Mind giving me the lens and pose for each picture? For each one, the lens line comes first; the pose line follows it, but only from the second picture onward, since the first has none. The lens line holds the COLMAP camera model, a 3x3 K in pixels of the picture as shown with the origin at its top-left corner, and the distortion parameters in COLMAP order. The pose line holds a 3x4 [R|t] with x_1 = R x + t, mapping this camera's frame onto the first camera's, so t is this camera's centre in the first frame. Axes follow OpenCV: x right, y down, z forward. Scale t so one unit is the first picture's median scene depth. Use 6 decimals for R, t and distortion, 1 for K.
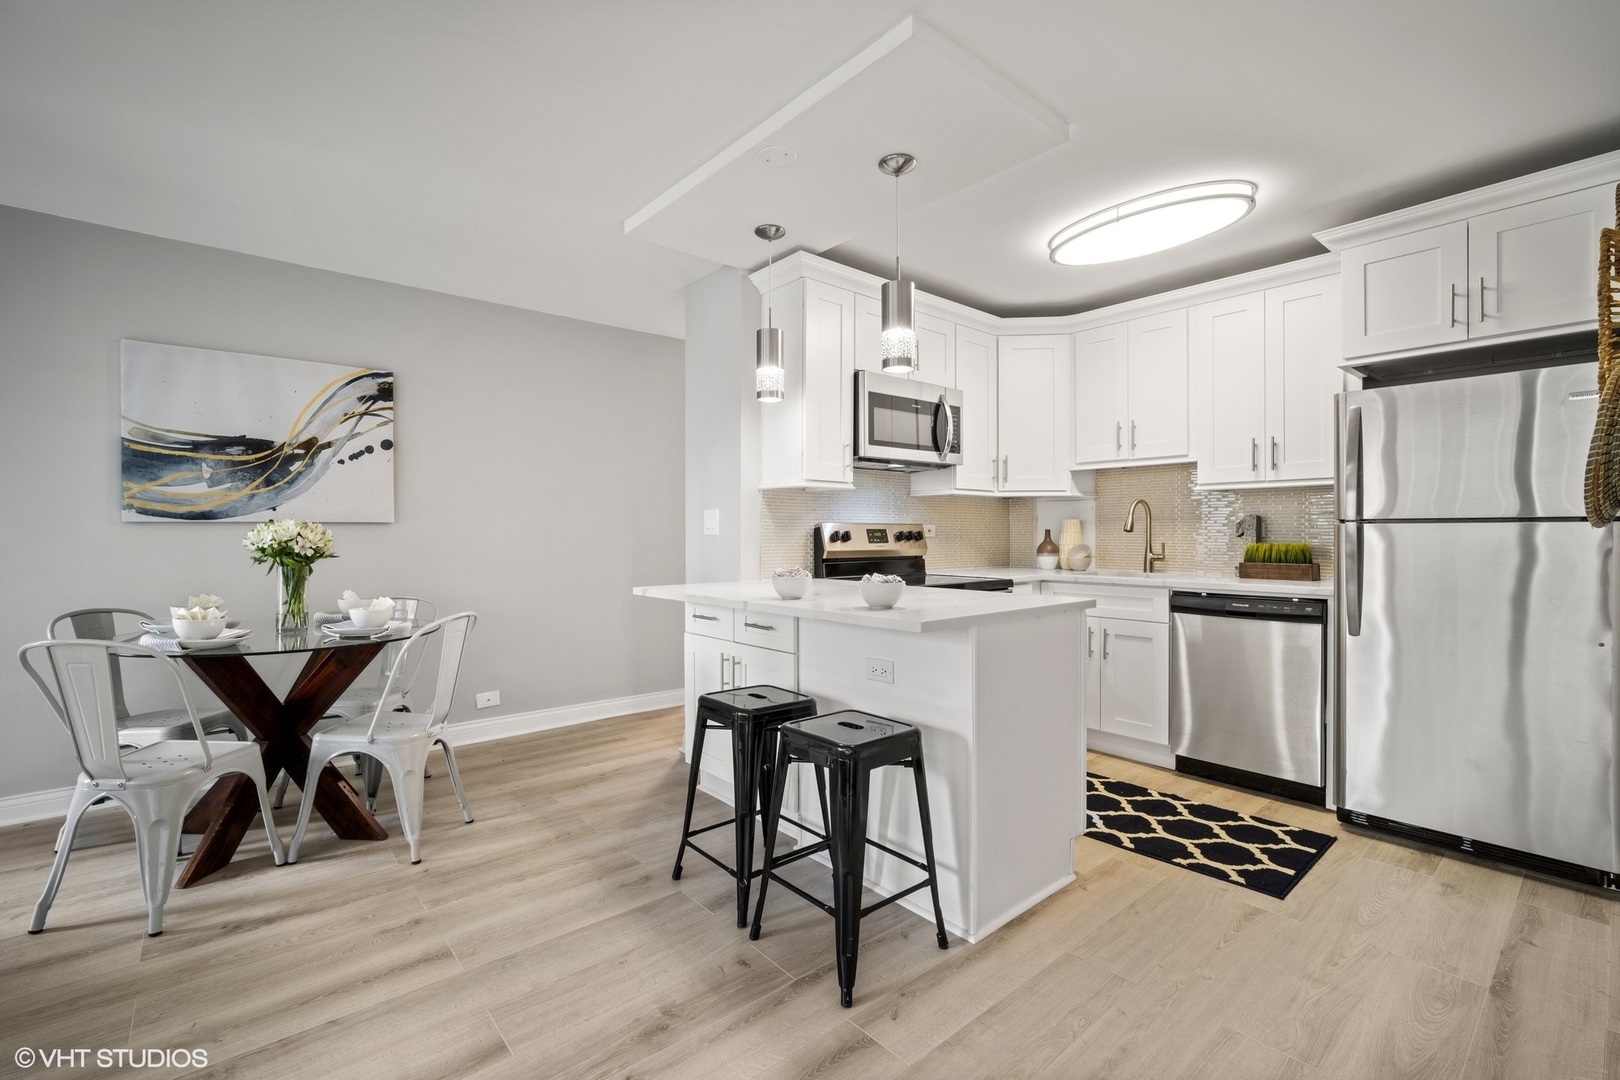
lens RADIAL K [[714.4, 0, 806.9], [0, 714.4, 530.7], [0, 0, 1]] dist [-0.019270, 0.012661]
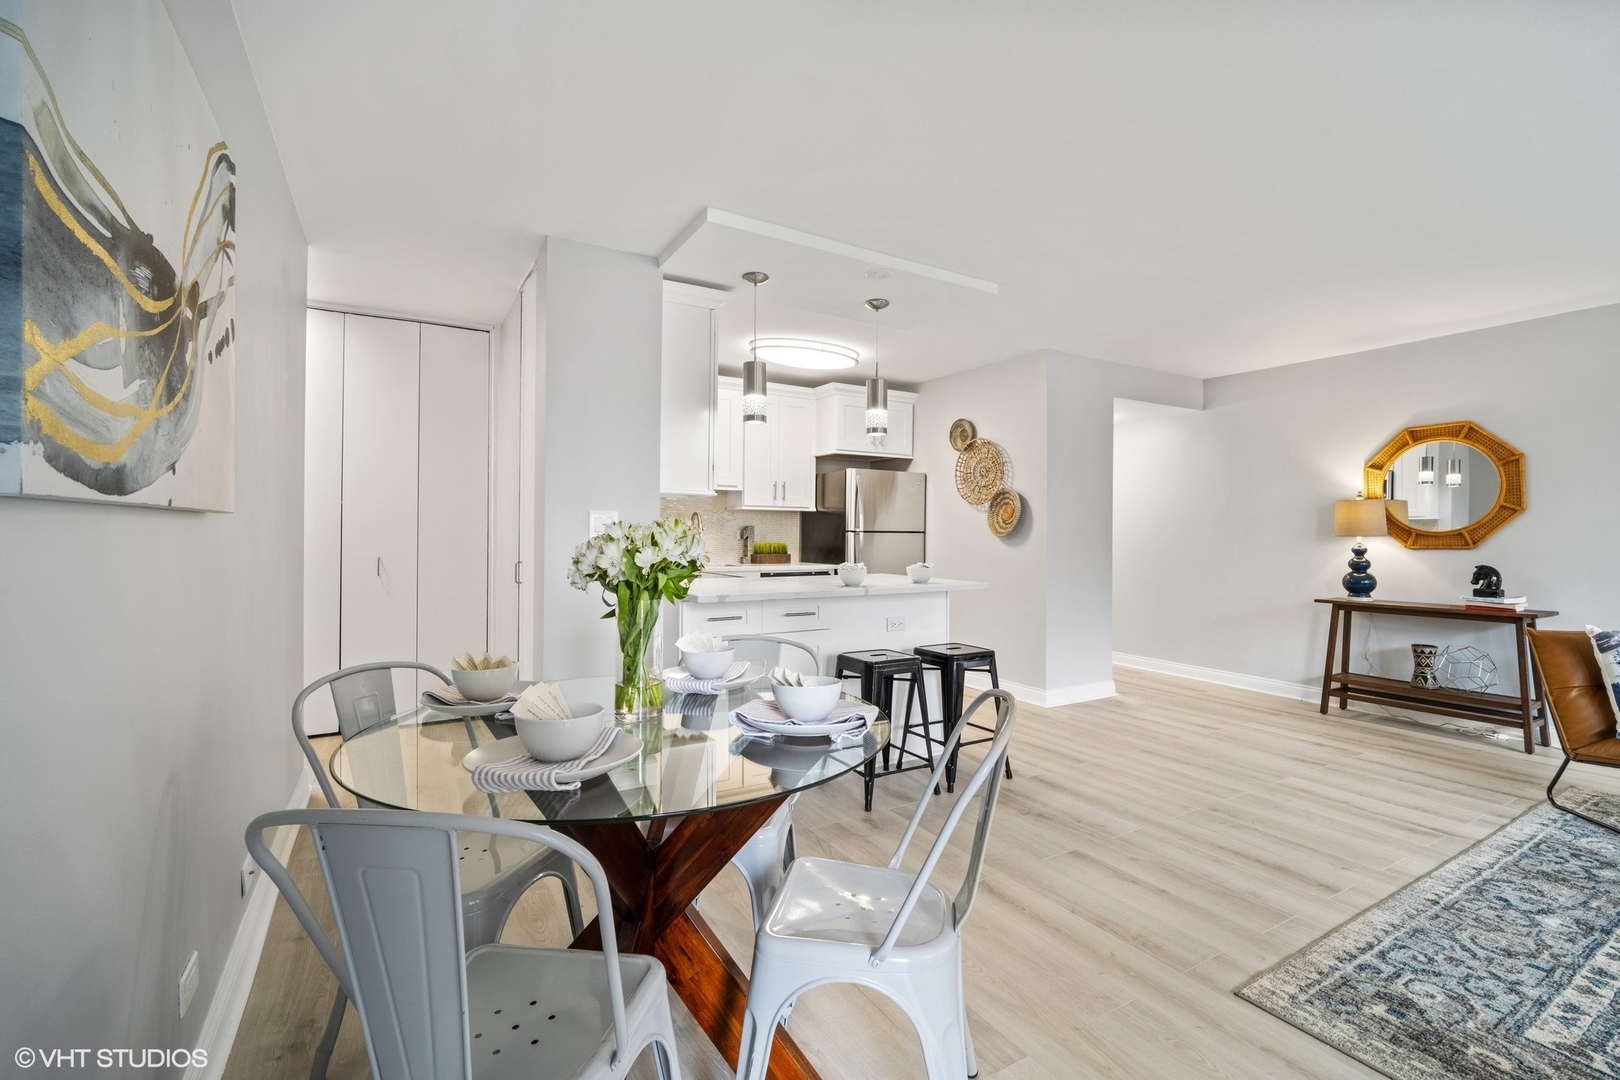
lens RADIAL K [[714.4, 0, 806.9], [0, 714.4, 530.7], [0, 0, 1]] dist [-0.019270, 0.012661]
pose [[0.151735, 0.003248, 0.988416, -1.413891], [-0.004153, 0.999988, -0.002649, -0.005729], [-0.988412, -0.003703, 0.151747, 0.890428]]
